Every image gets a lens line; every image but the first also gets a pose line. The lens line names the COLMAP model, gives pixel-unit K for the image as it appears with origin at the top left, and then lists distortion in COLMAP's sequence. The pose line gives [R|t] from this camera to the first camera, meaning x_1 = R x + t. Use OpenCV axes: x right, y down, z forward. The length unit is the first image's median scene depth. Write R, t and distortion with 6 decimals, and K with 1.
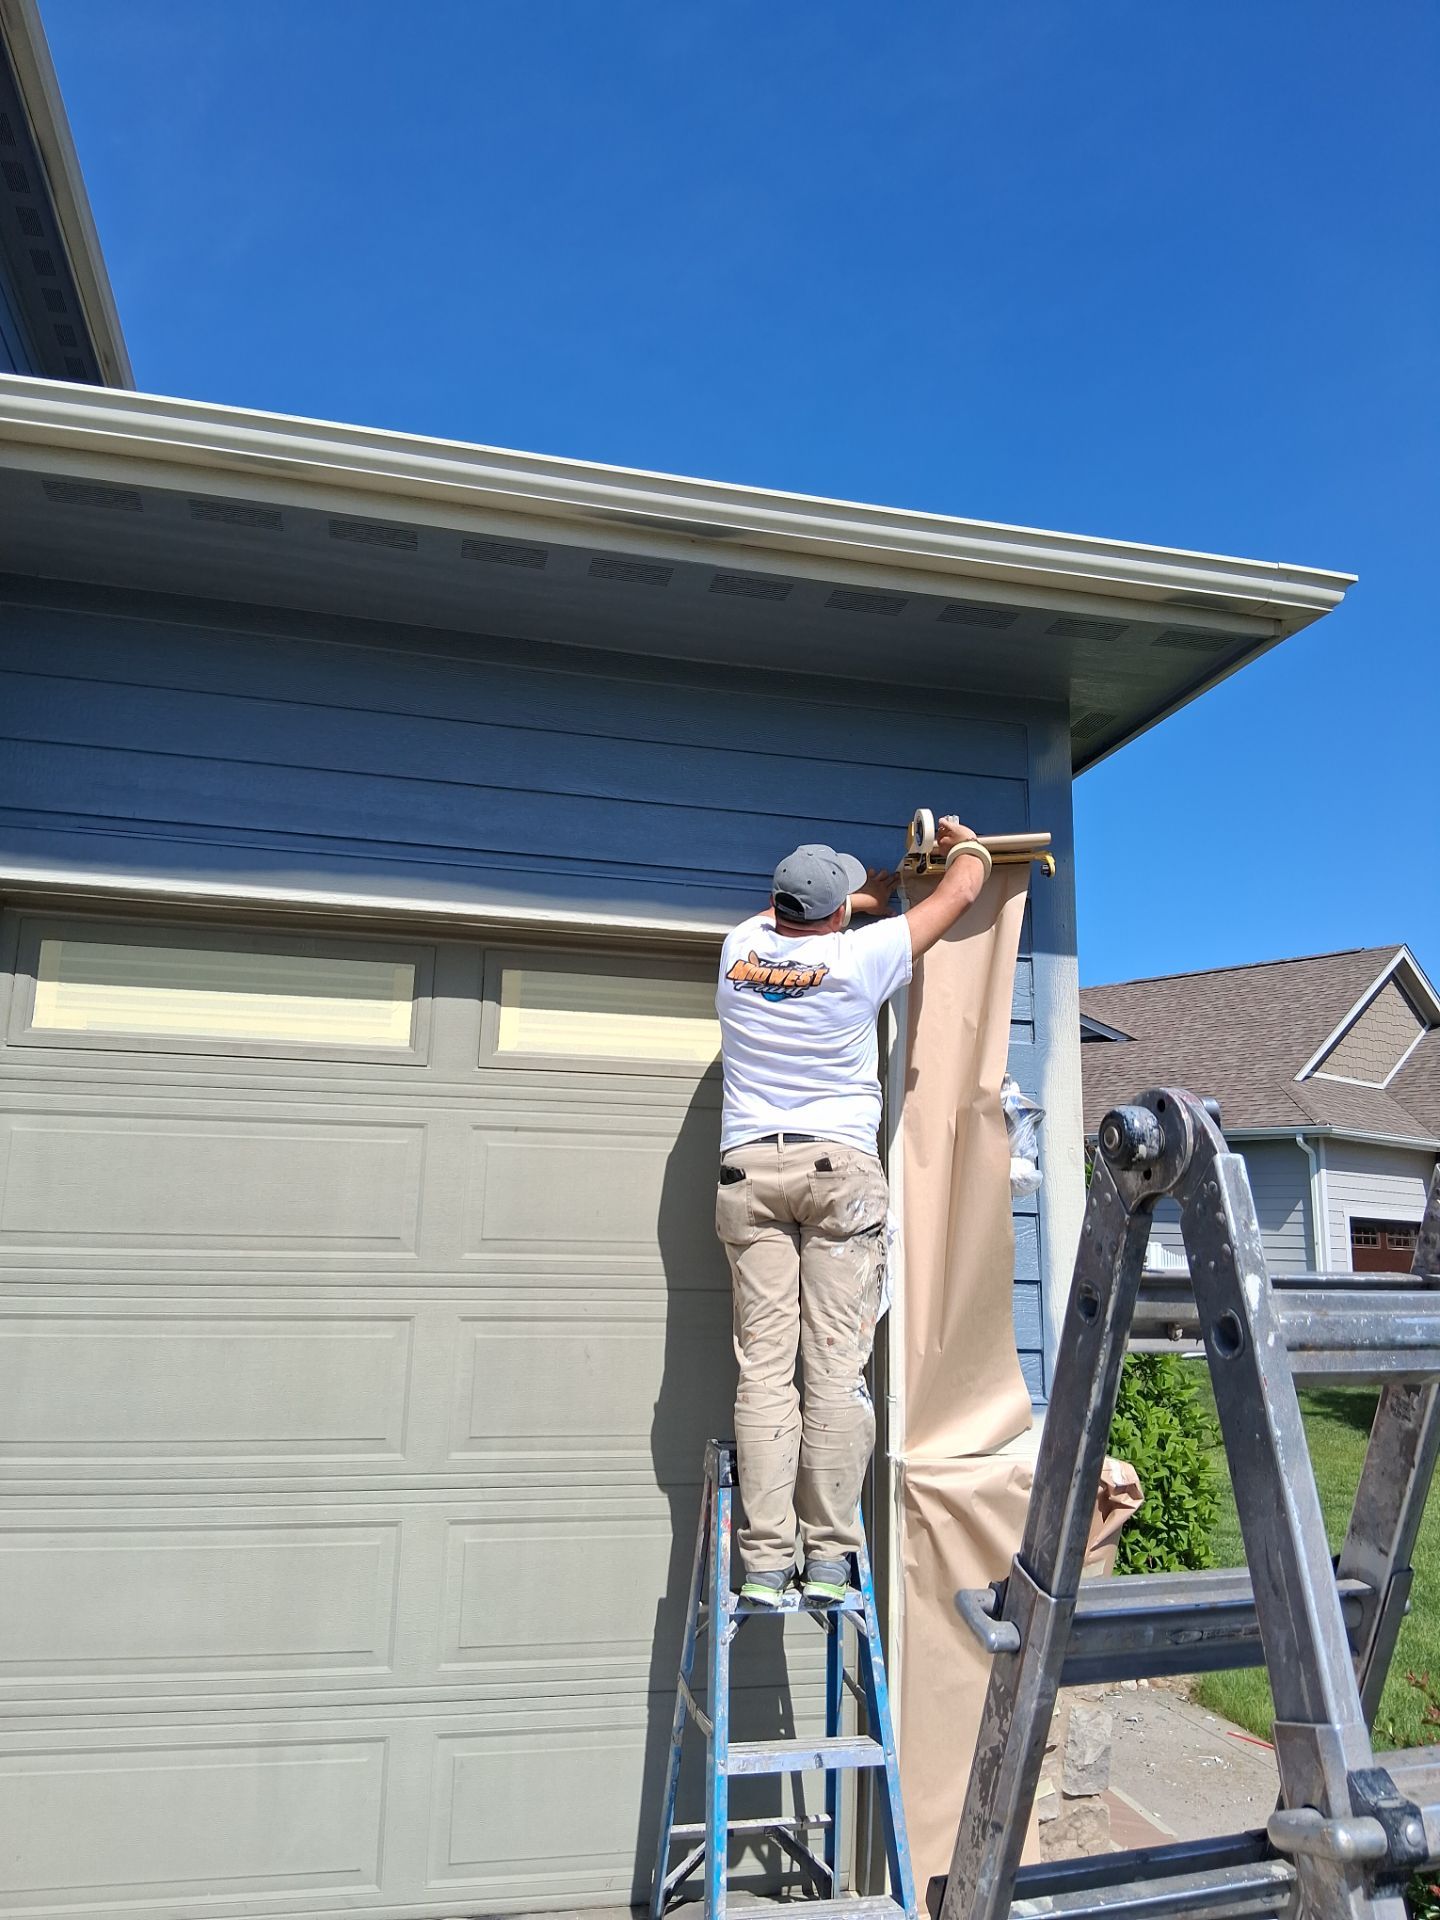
lens RADIAL K [[1434.7, 0, 720.2], [0, 1434.7, 964.6], [0, 0, 1]] dist [0.001401, 0.000027]
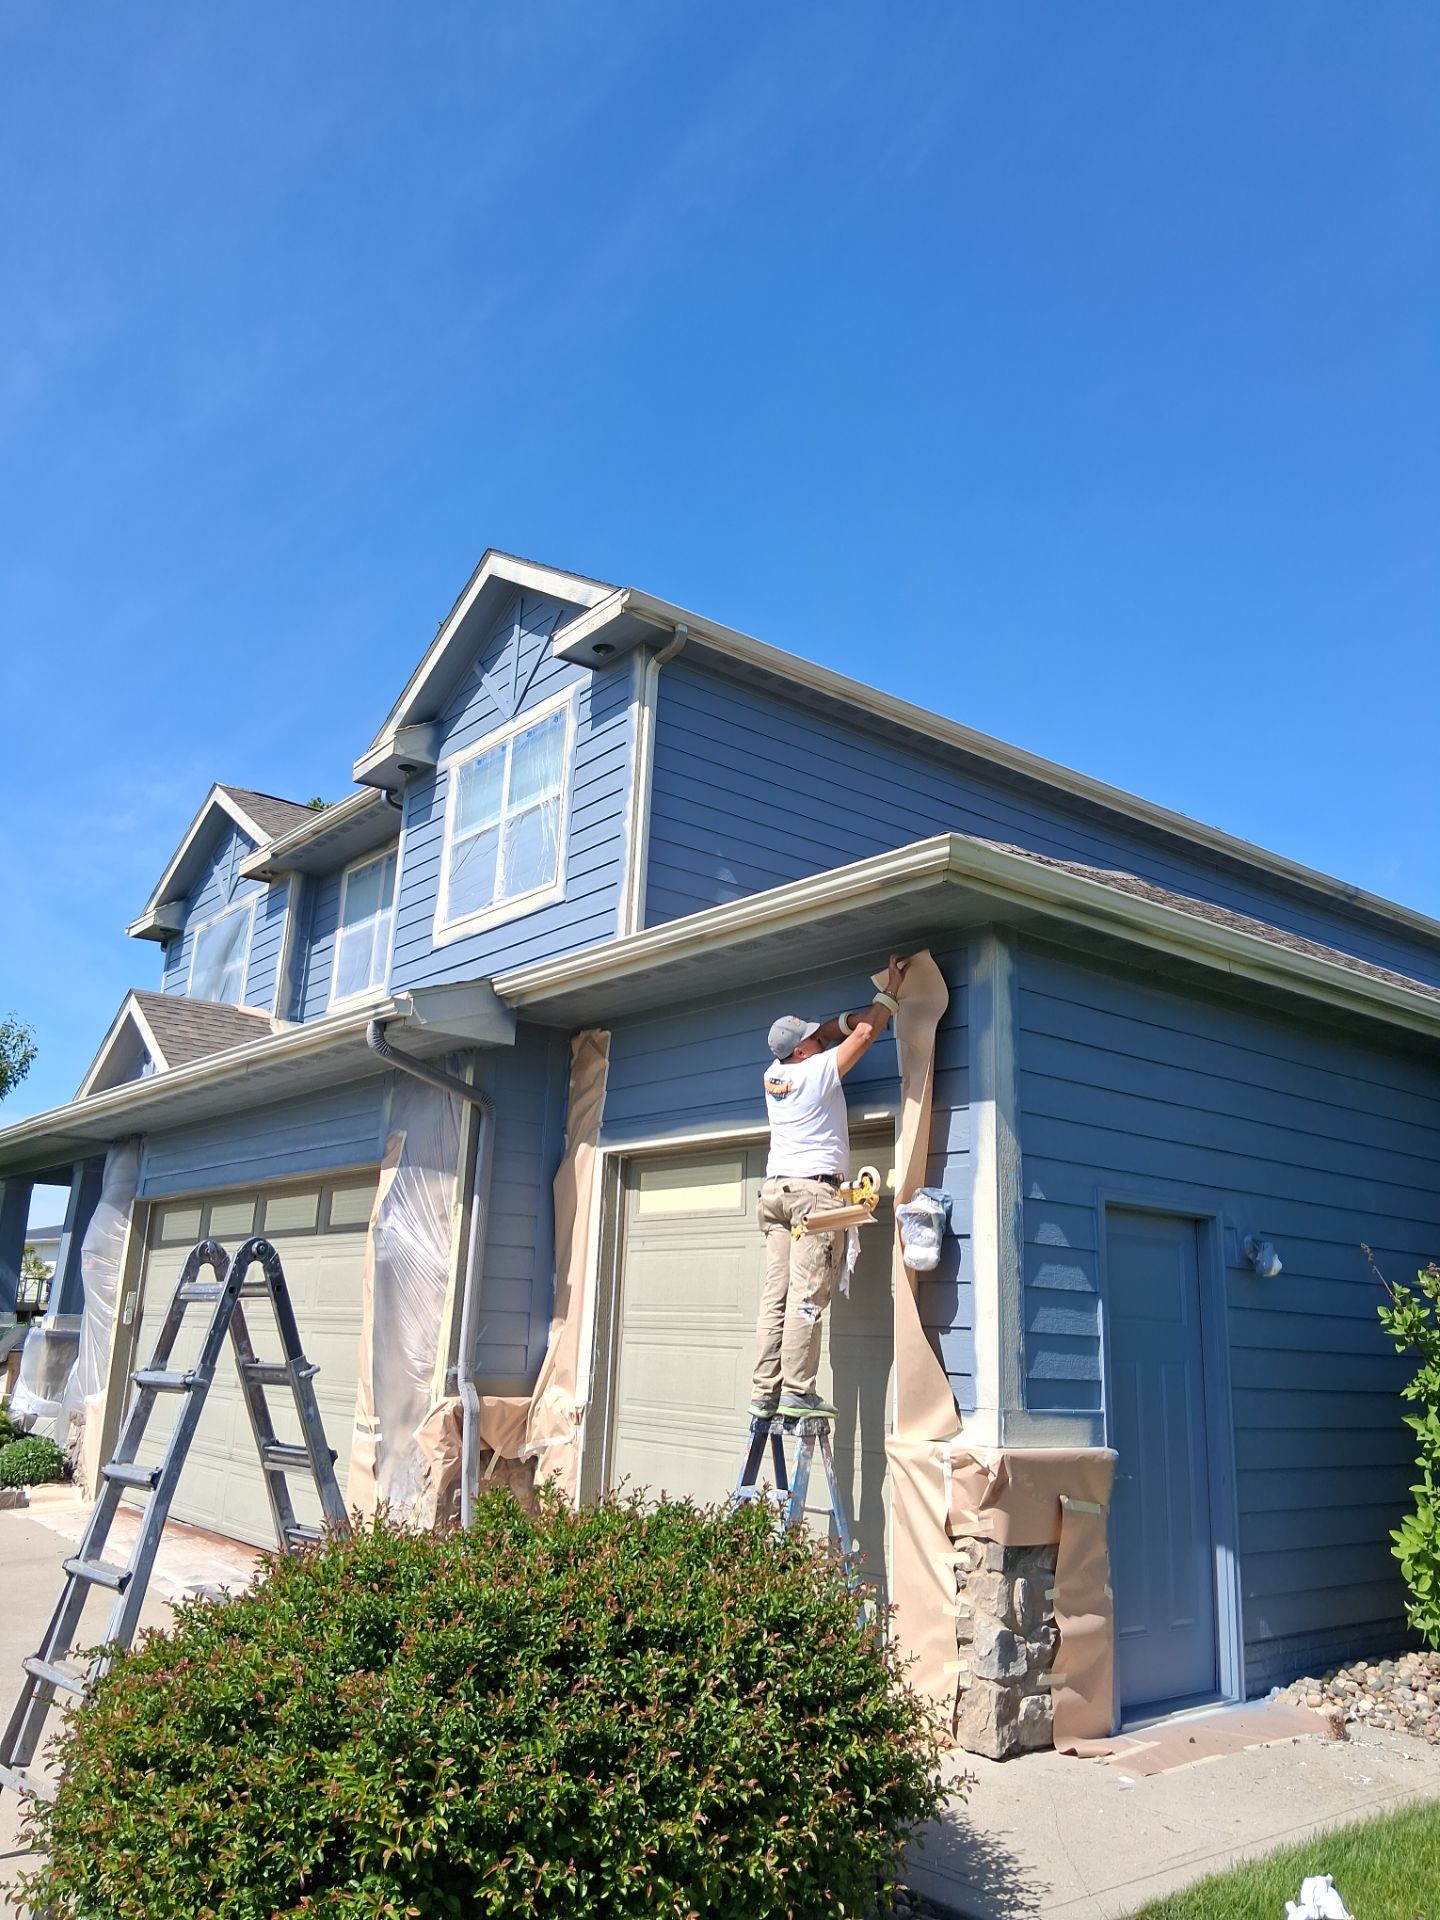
lens RADIAL K [[1434.7, 0, 719.3], [0, 1434.7, 956.3], [0, 0, 1]] dist [0.001401, 0.000027]
pose [[0.421740, -0.232814, -0.876318, 1.609602], [0.144111, 0.971399, -0.188720, 0.094146], [0.895191, -0.046696, 0.443229, 0.135589]]
